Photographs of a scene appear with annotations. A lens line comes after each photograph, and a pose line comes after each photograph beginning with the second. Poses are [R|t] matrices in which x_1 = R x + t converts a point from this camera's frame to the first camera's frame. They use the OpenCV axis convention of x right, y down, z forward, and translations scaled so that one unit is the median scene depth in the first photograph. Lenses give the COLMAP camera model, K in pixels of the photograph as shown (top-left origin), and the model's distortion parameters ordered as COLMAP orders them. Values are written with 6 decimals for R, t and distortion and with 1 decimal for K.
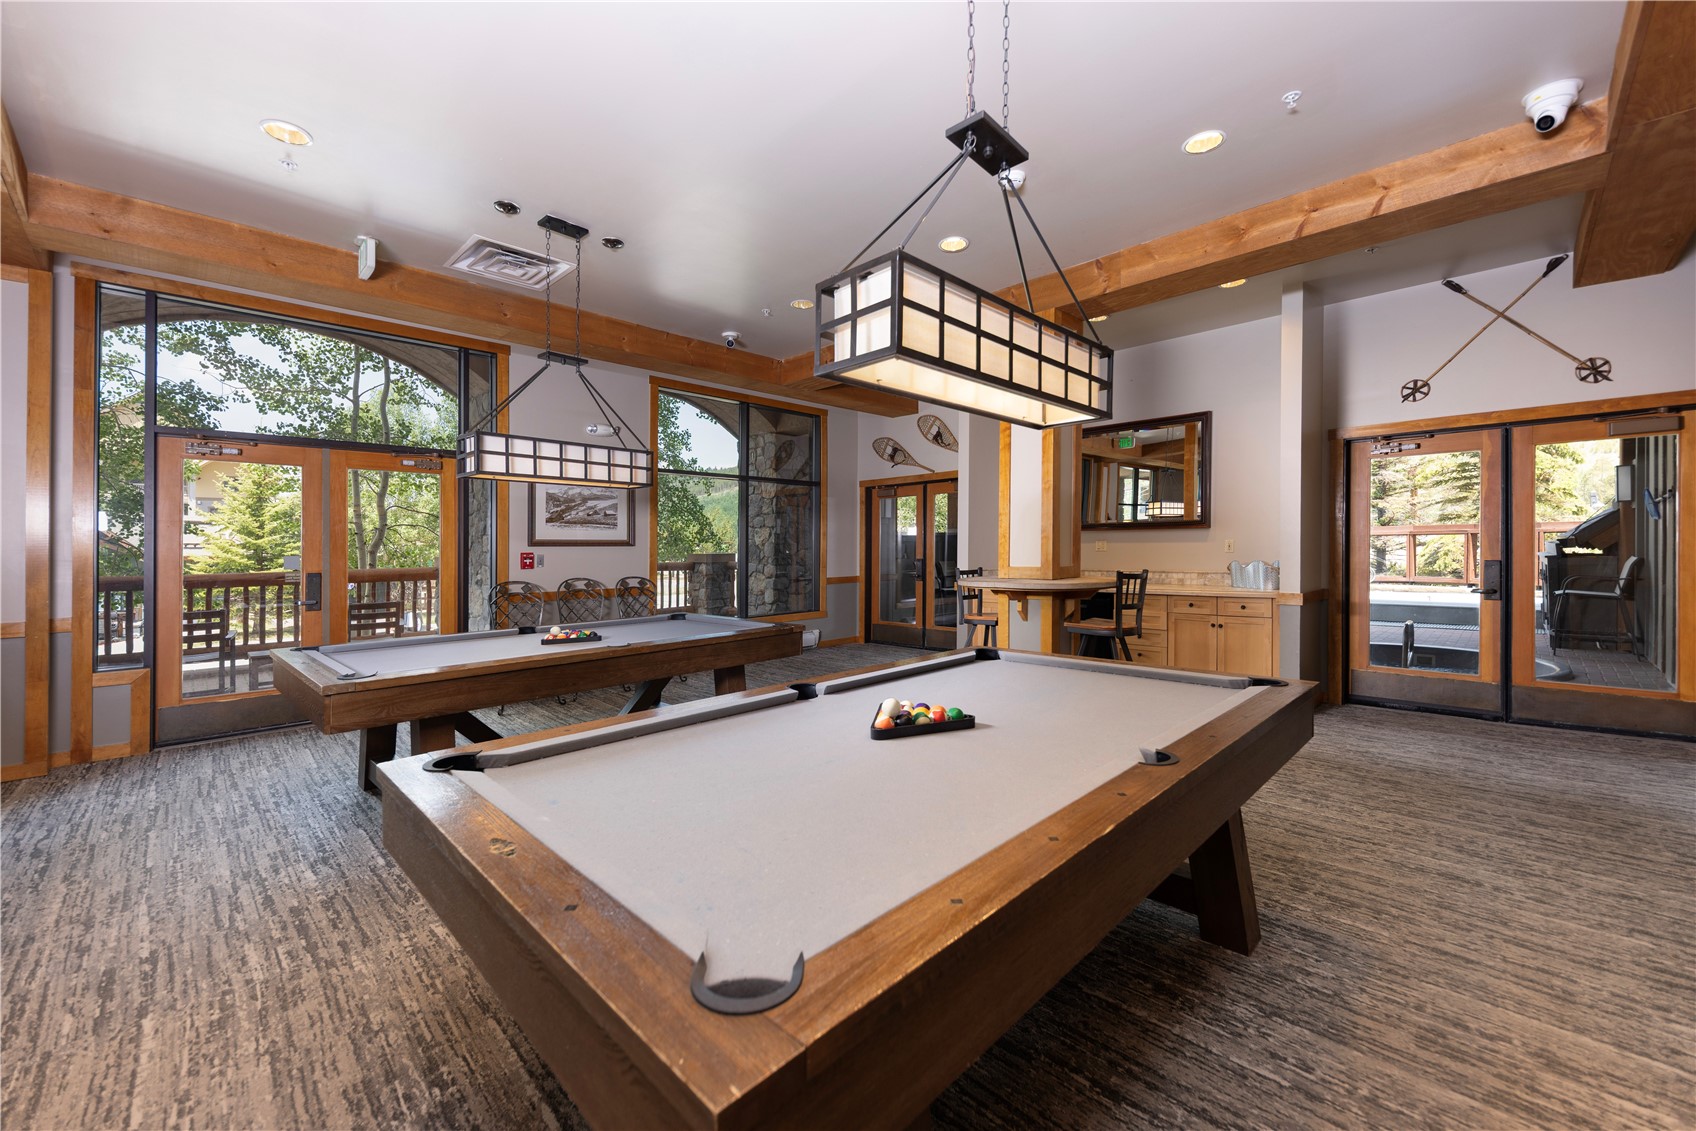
lens RADIAL K [[686.2, 0, 827.9], [0, 686.2, 547.1], [0, 0, 1]] dist [0.000653, -0.000180]
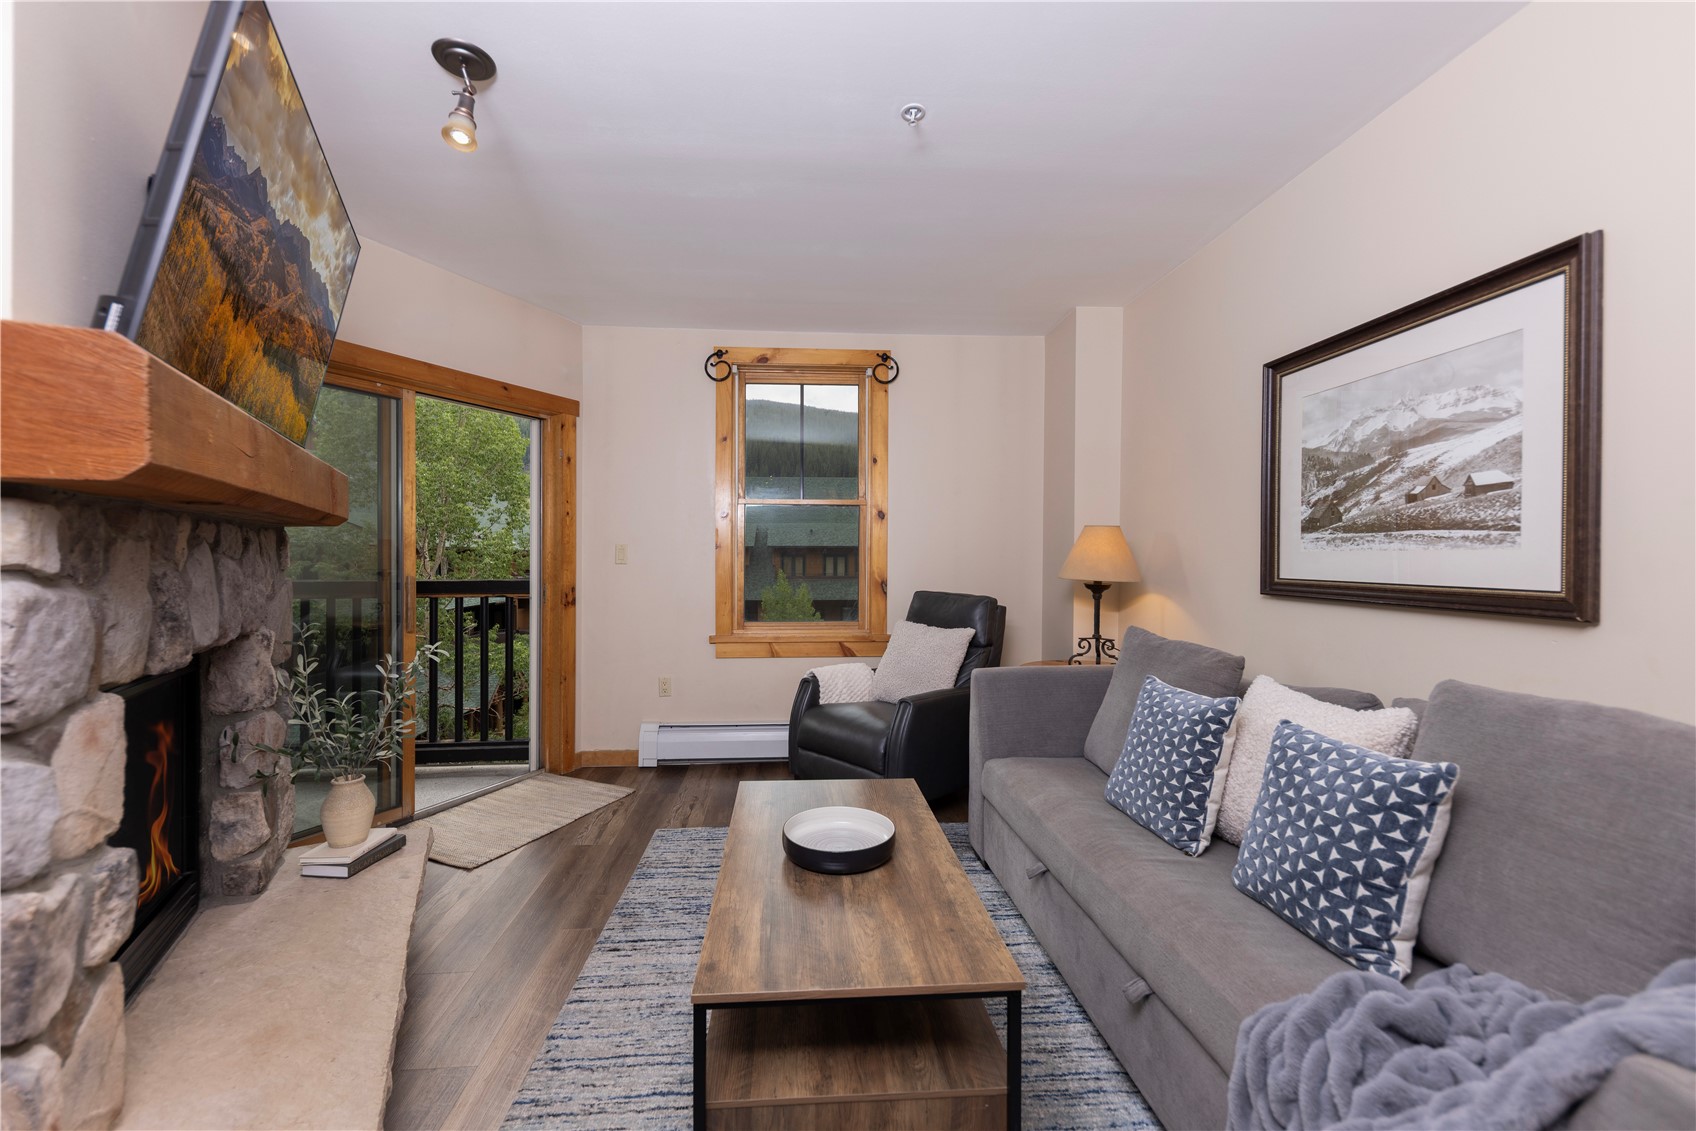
lens RADIAL K [[686.2, 0, 827.9], [0, 686.2, 547.1], [0, 0, 1]] dist [0.000653, -0.000180]
pose [[-0.658320, 0.004211, -0.752727, 0.031792], [0.013569, 0.999888, -0.006273, -0.029379], [0.752616, -0.014343, -0.658303, 1.071305]]
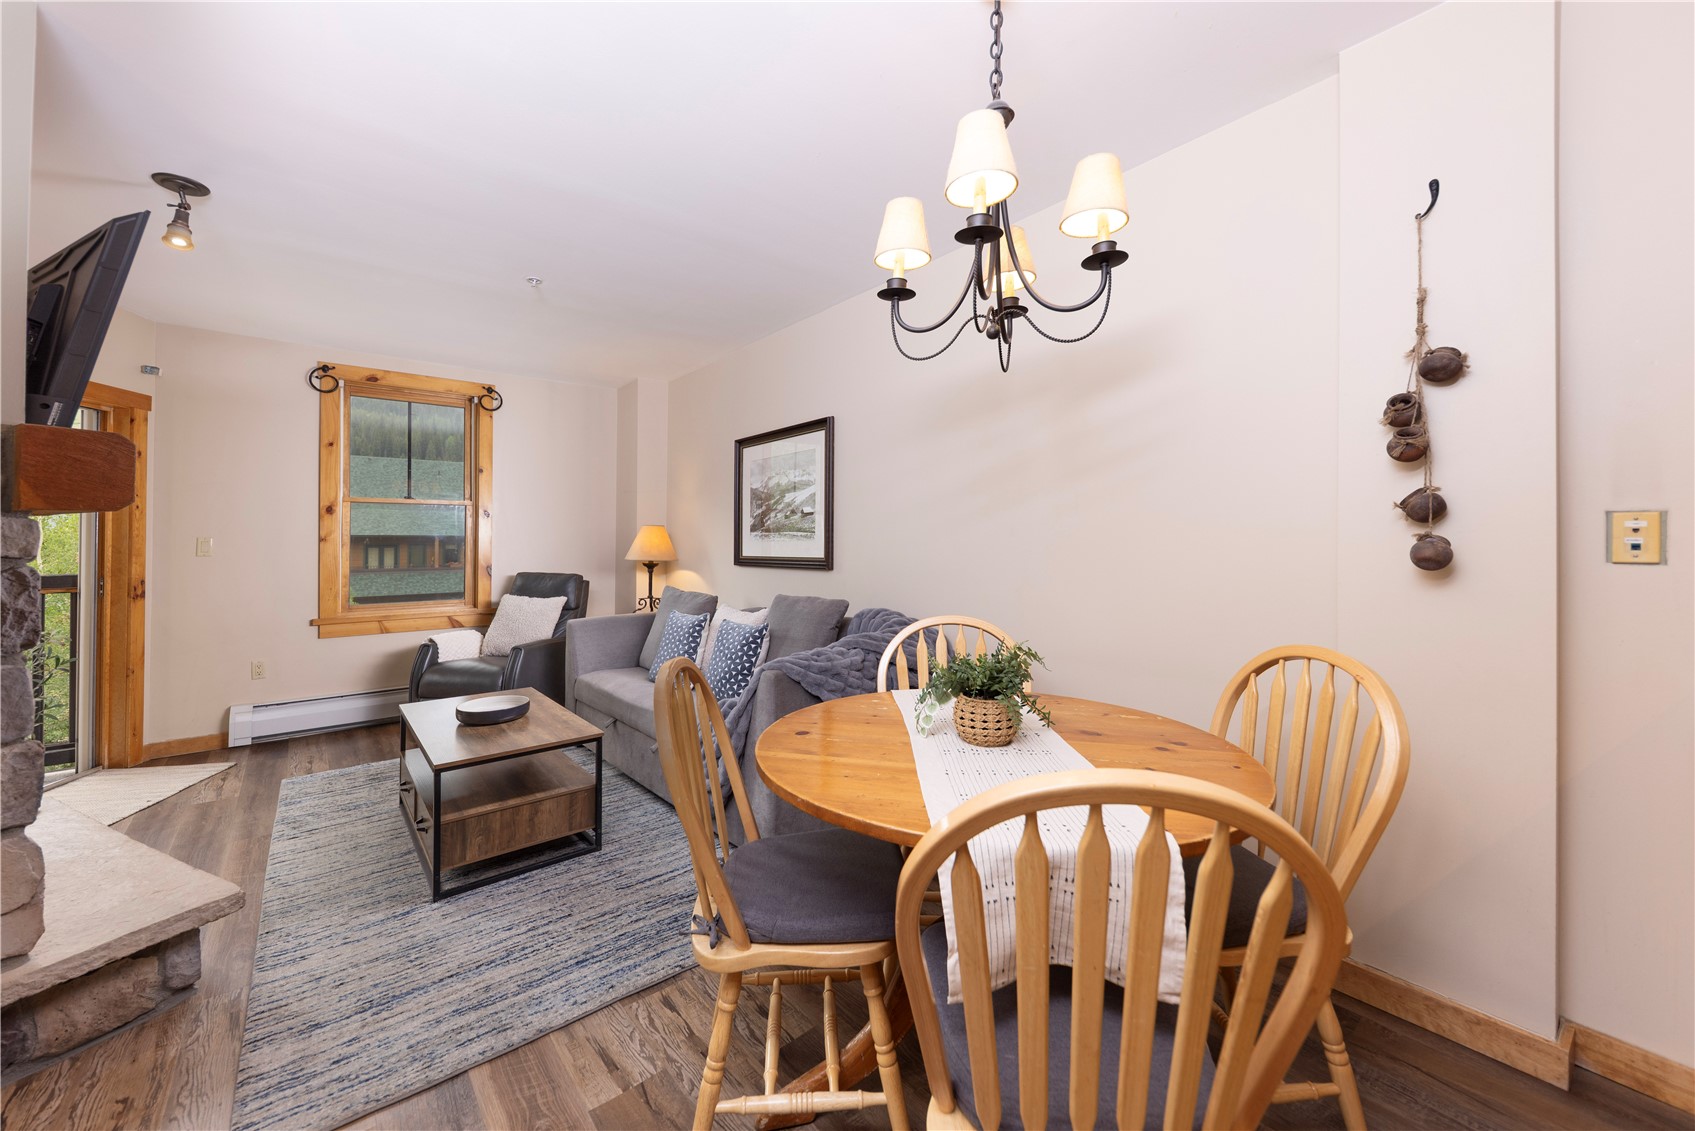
lens RADIAL K [[640.9, 0, 841.8], [0, 640.9, 544.8], [0, 0, 1]] dist [0.000222, -0.000148]
pose [[-0.083086, 0.017463, -0.996389, 0.240206], [0.014158, 0.999766, 0.016341, -0.032213], [0.996442, -0.012749, -0.083314, 1.170256]]
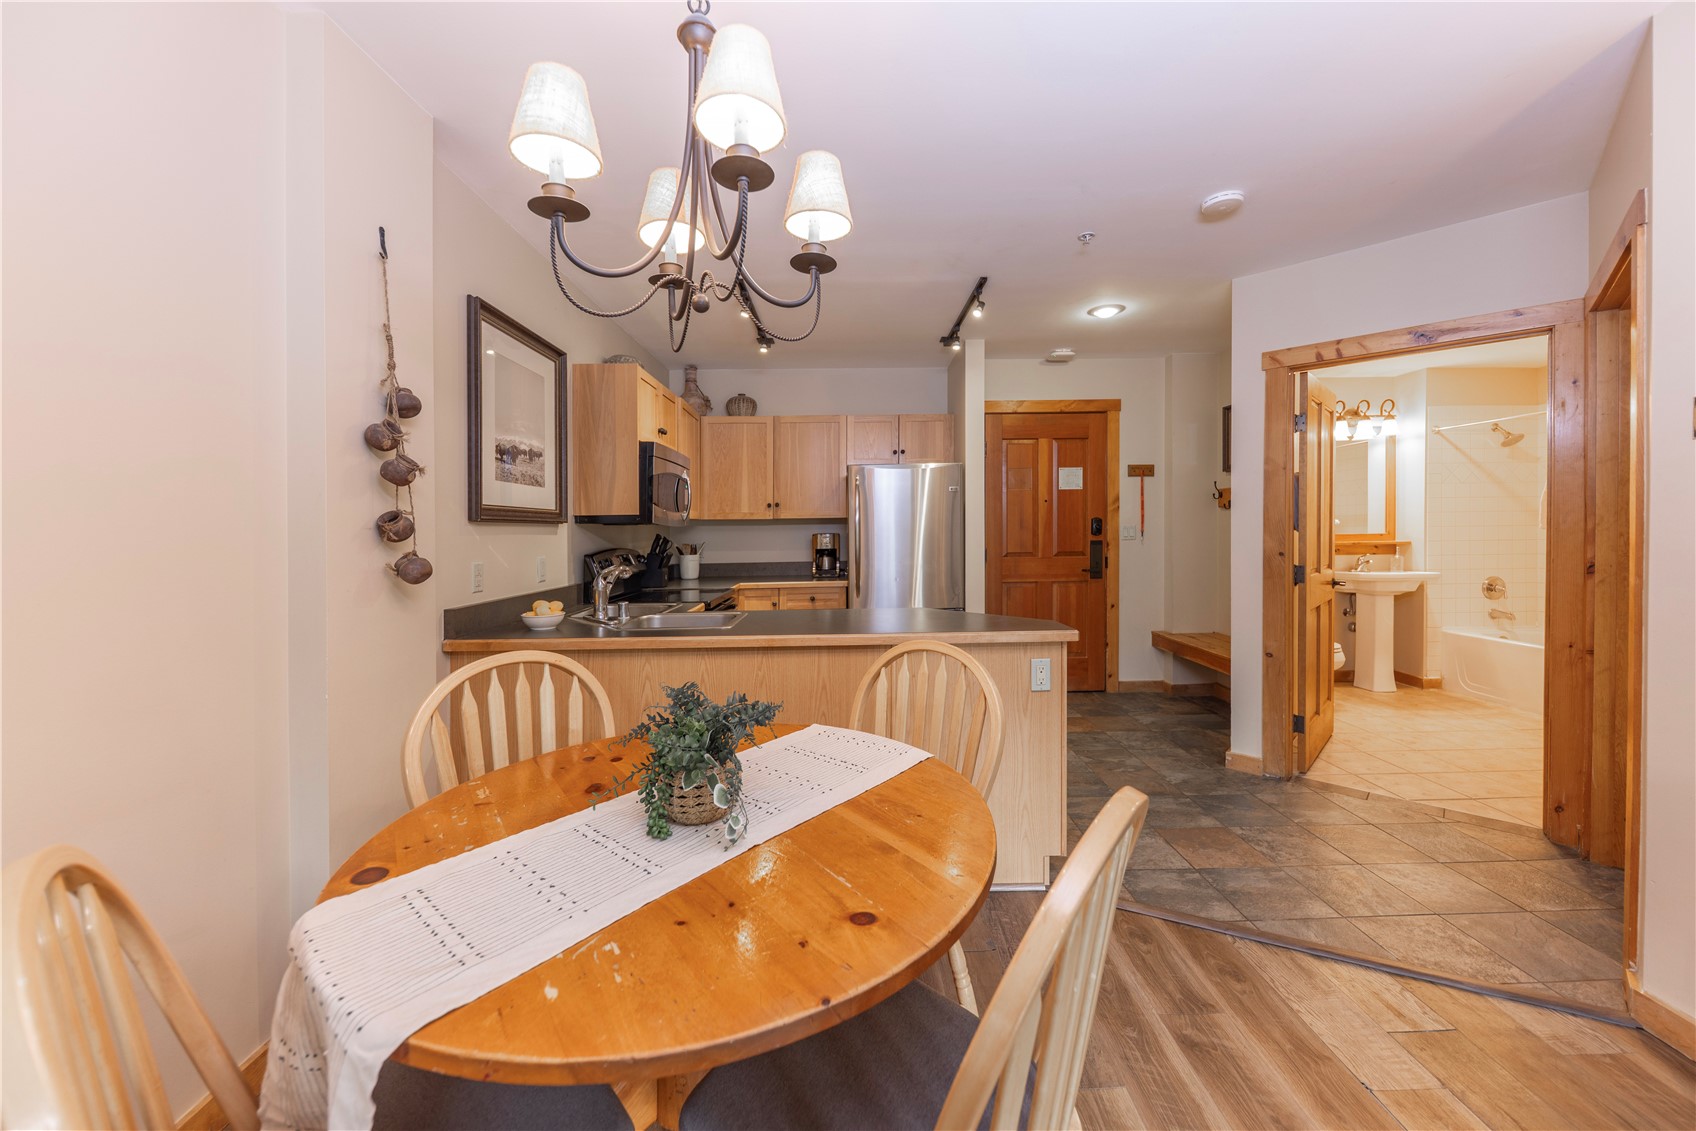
lens RADIAL K [[642.6, 0, 853.9], [0, 642.6, 548.8], [0, 0, 1]] dist [0.013273, 0.000036]
pose [[0.688555, -0.018375, 0.724951, -0.089867], [-0.002436, 0.999615, 0.027651, -0.038980], [-0.725180, -0.020805, 0.688245, 1.044608]]
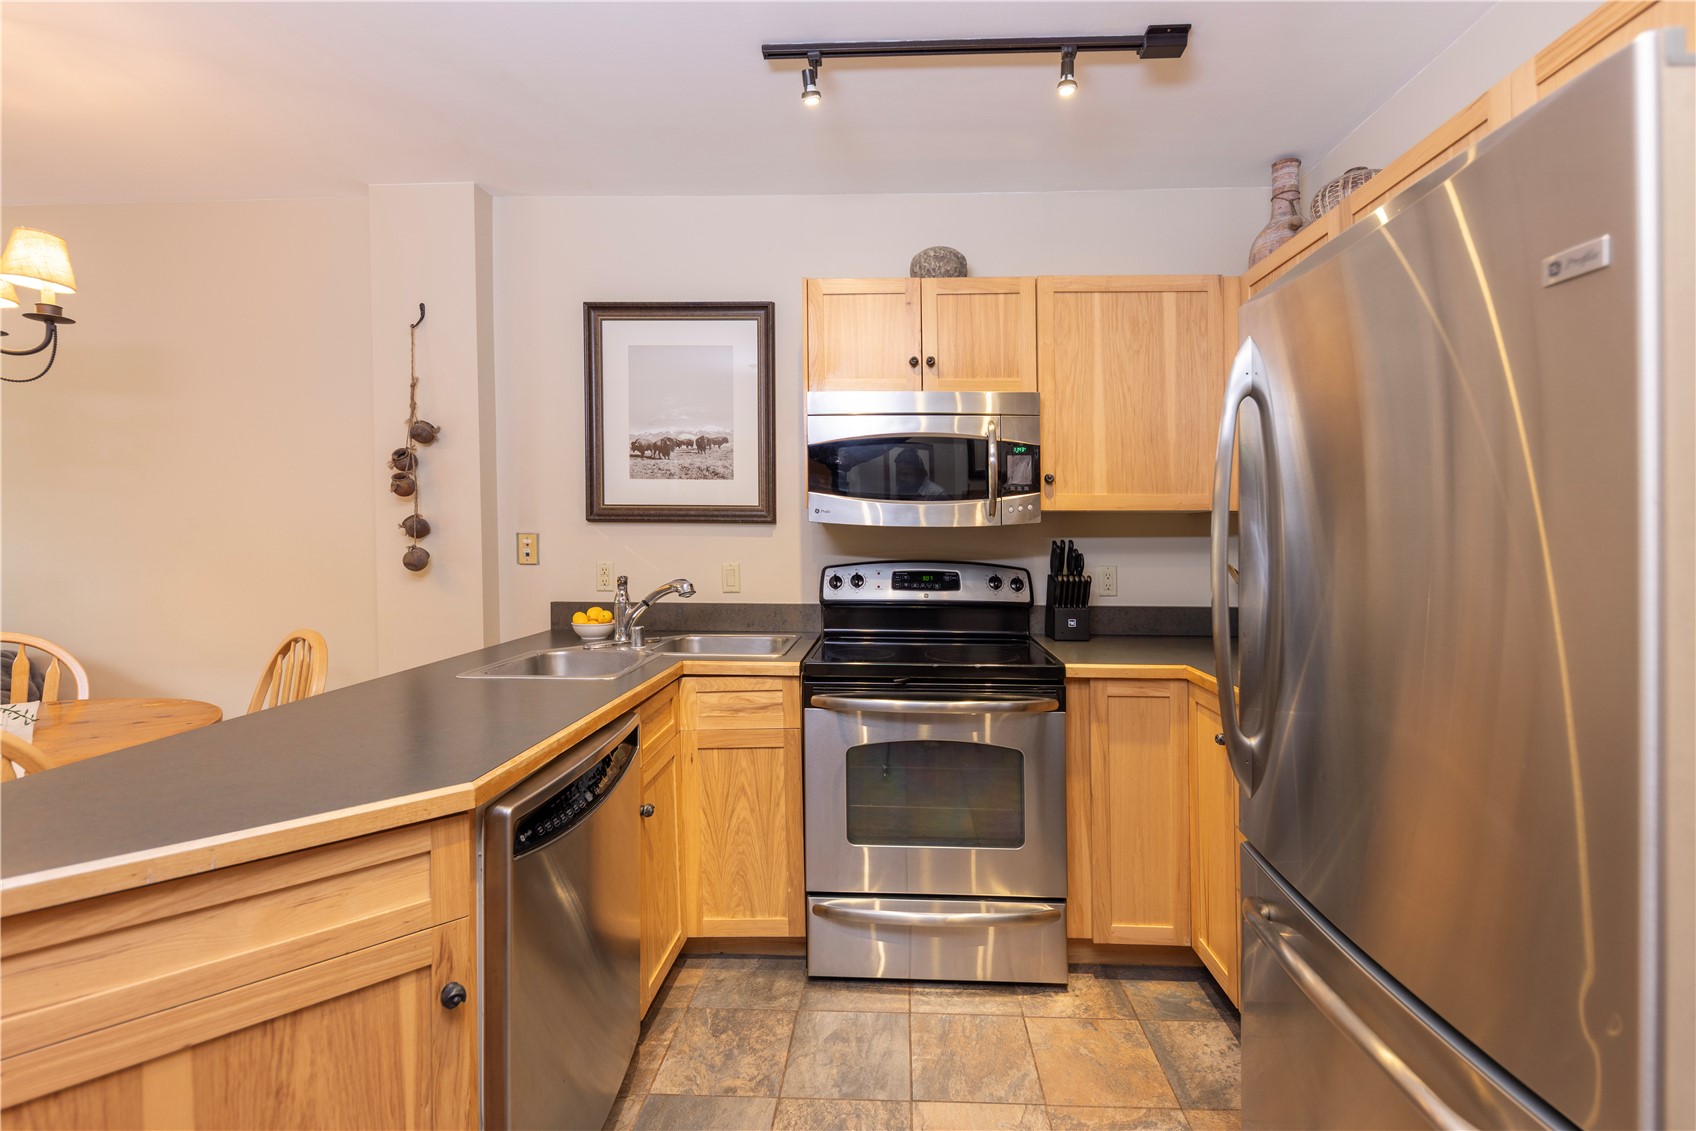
lens RADIAL K [[729.2, 0, 843.3], [0, 729.2, 555.9], [0, 0, 1]] dist [0.010831, -0.000431]
pose [[0.674682, 0.037443, -0.737158, 0.441619], [-0.007227, 0.999000, 0.044128, -0.043670], [0.738073, -0.024445, 0.674277, 1.272778]]
